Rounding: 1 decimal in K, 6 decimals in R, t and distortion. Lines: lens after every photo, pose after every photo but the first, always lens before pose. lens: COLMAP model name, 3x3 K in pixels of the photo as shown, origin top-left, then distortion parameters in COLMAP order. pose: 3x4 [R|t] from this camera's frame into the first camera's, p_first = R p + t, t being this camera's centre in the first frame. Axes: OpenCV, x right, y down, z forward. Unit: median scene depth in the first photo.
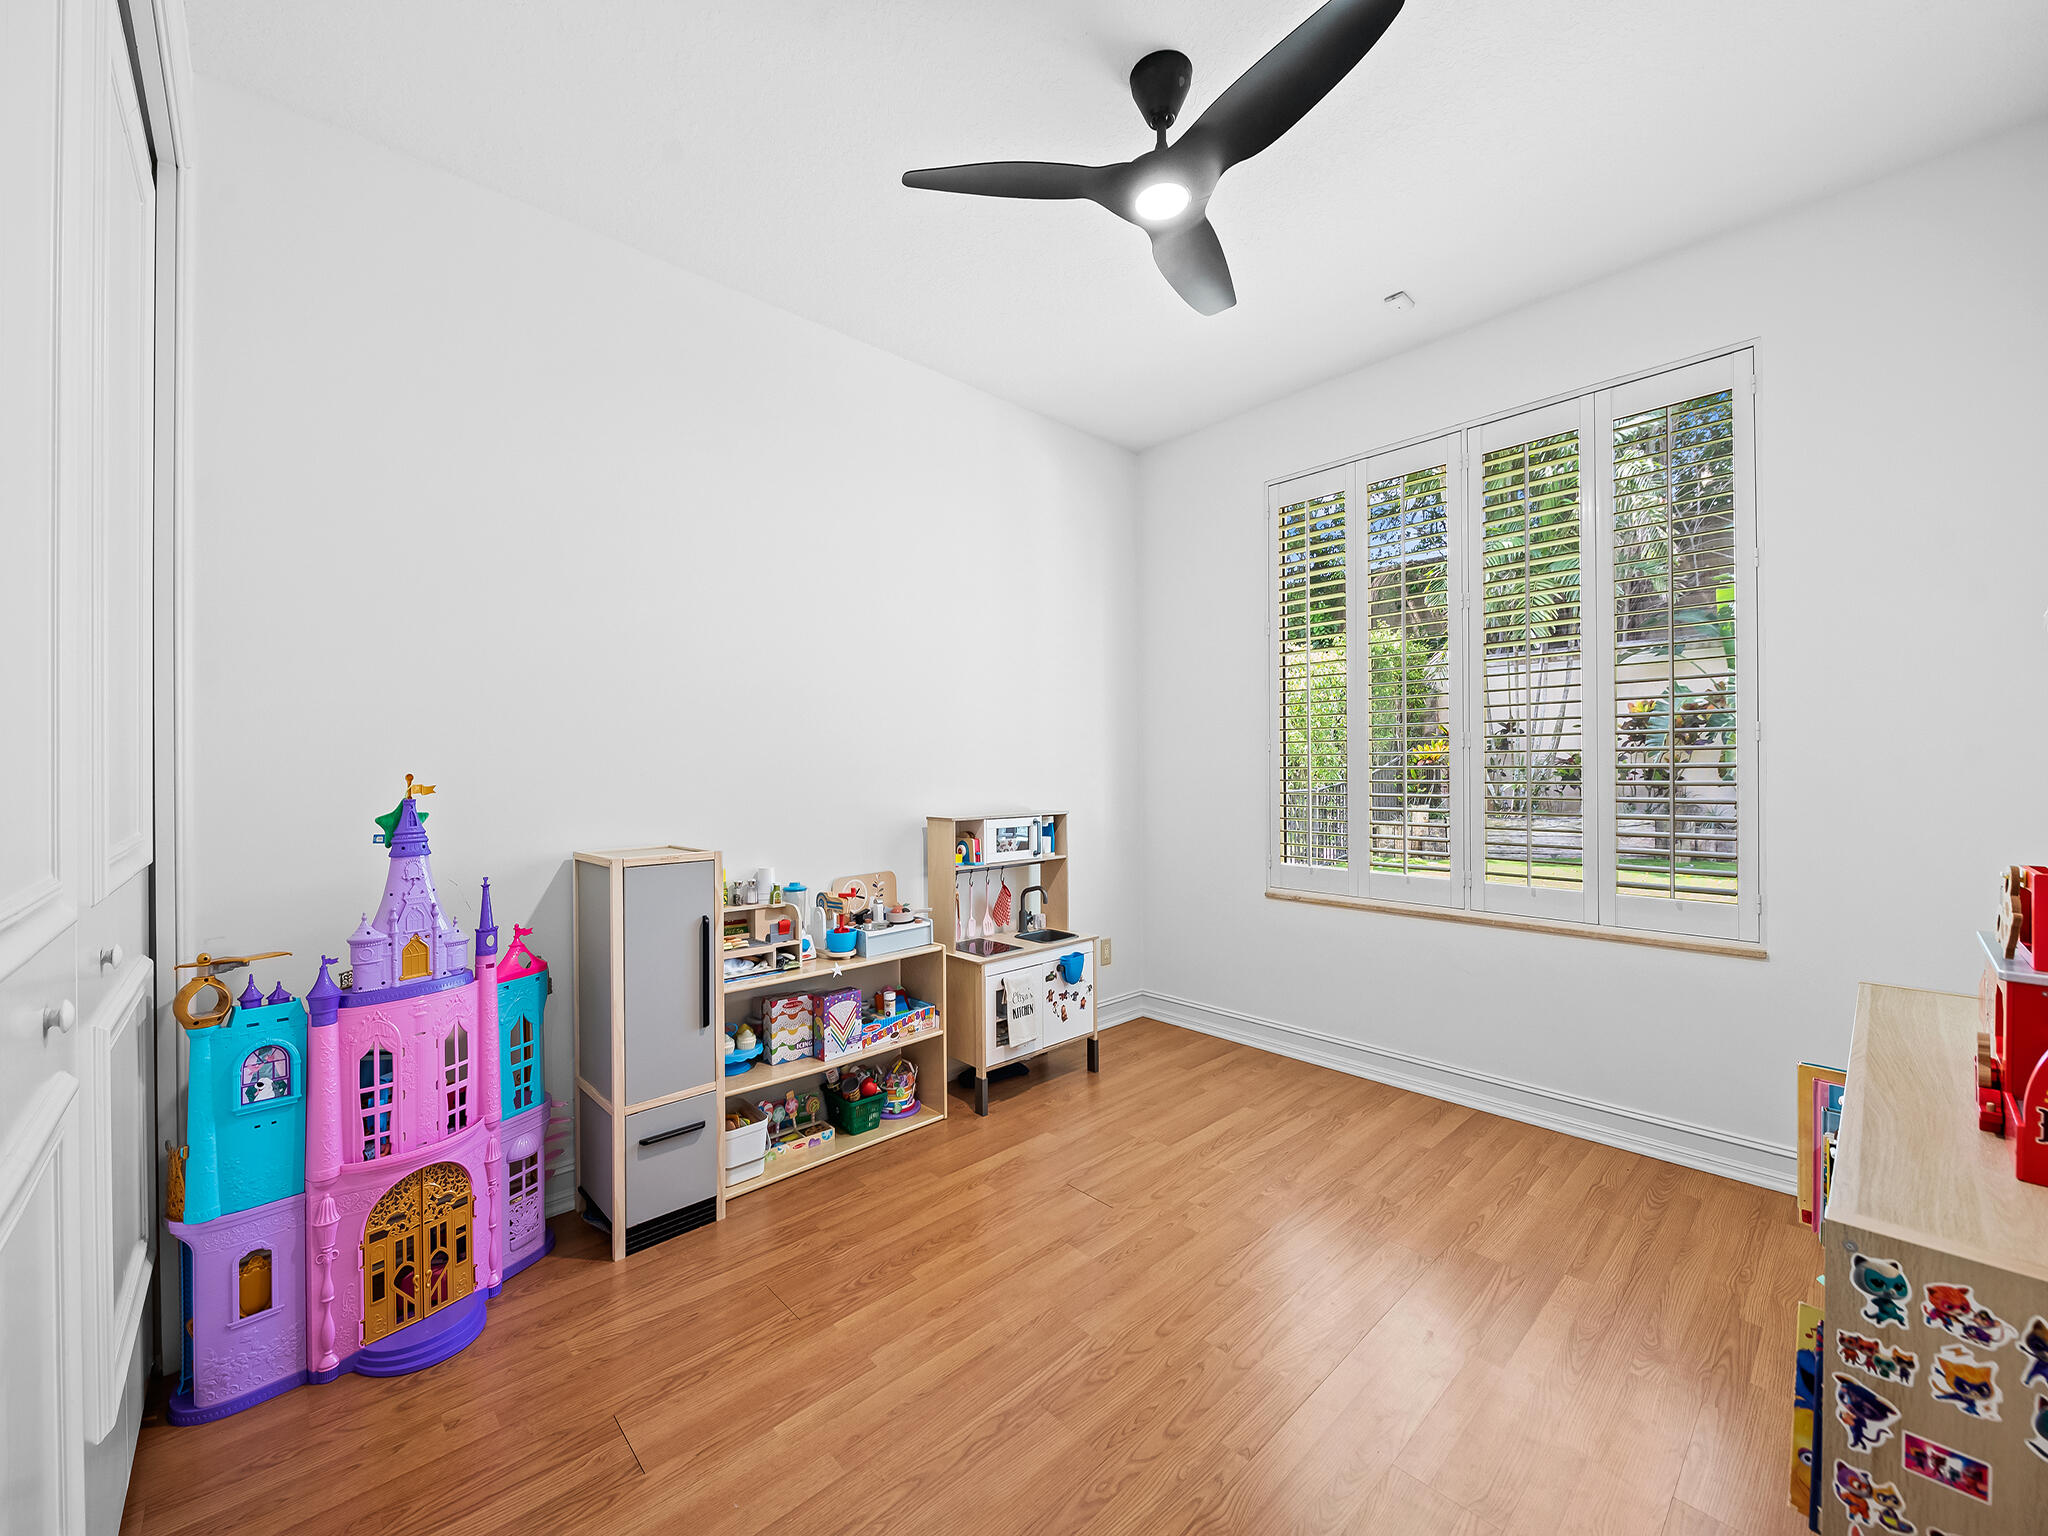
lens RADIAL K [[807.7, 0, 1019.0], [0, 807.7, 766.4], [0, 0, 1]] dist [0.001793, -0.003603]
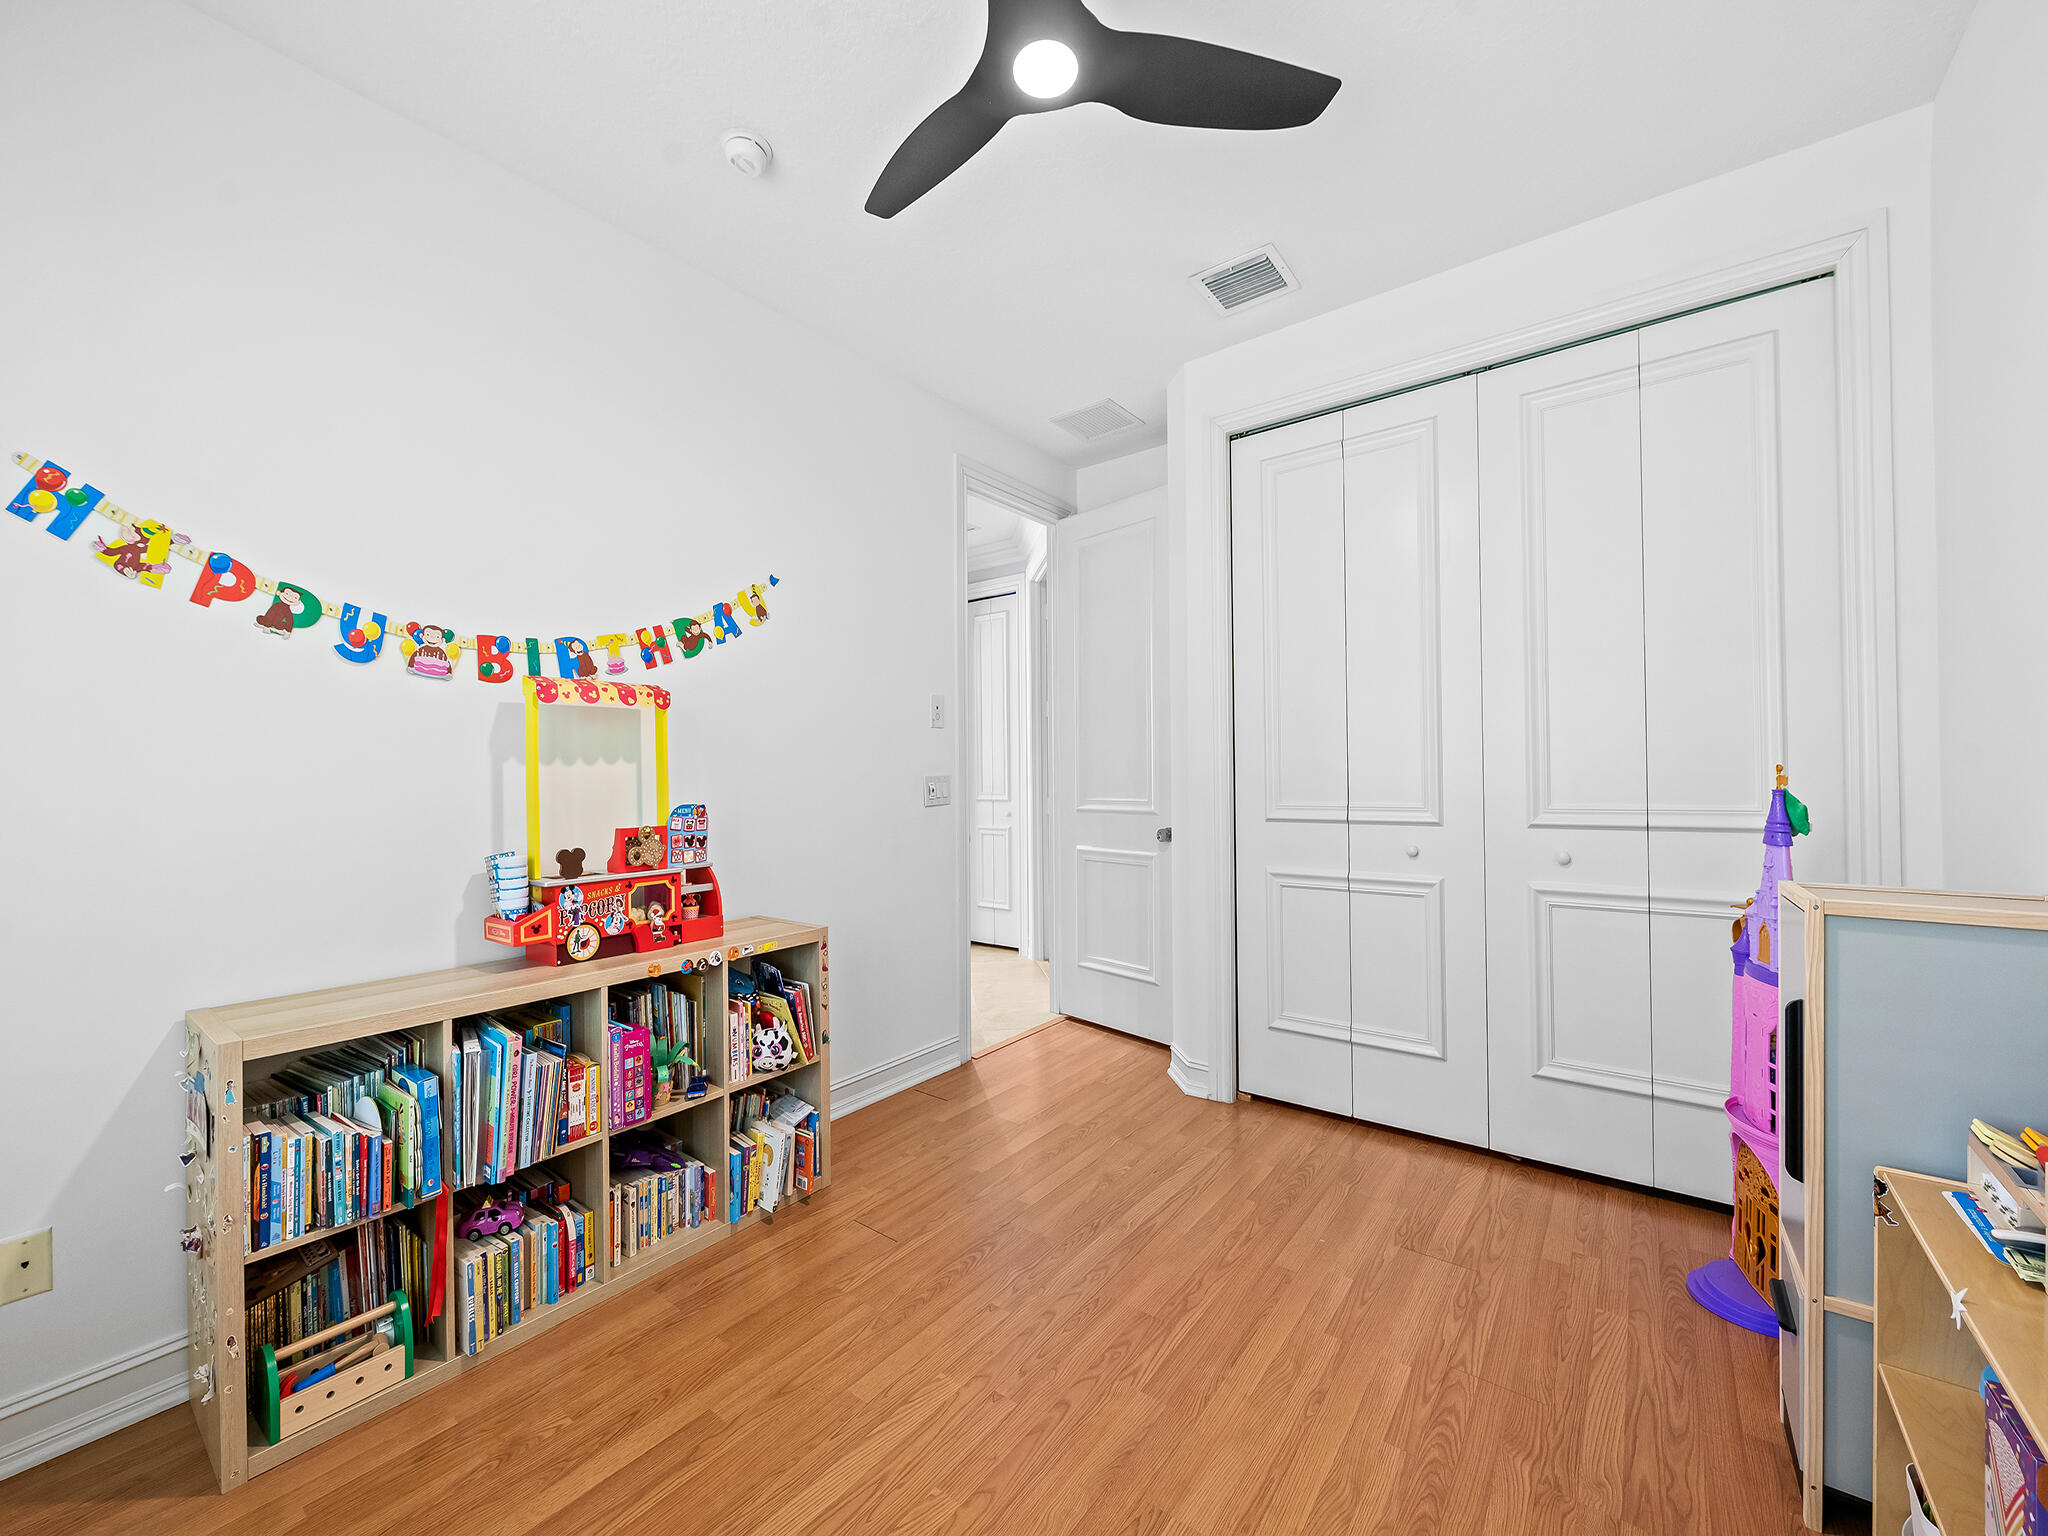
lens RADIAL K [[807.7, 0, 1019.0], [0, 807.7, 766.4], [0, 0, 1]] dist [0.001793, -0.003603]
pose [[-0.986376, 0.013025, -0.163989, 0.395007], [0.015233, 0.999809, -0.012208, 0.008742], [0.163799, -0.014540, -0.986387, 2.056369]]
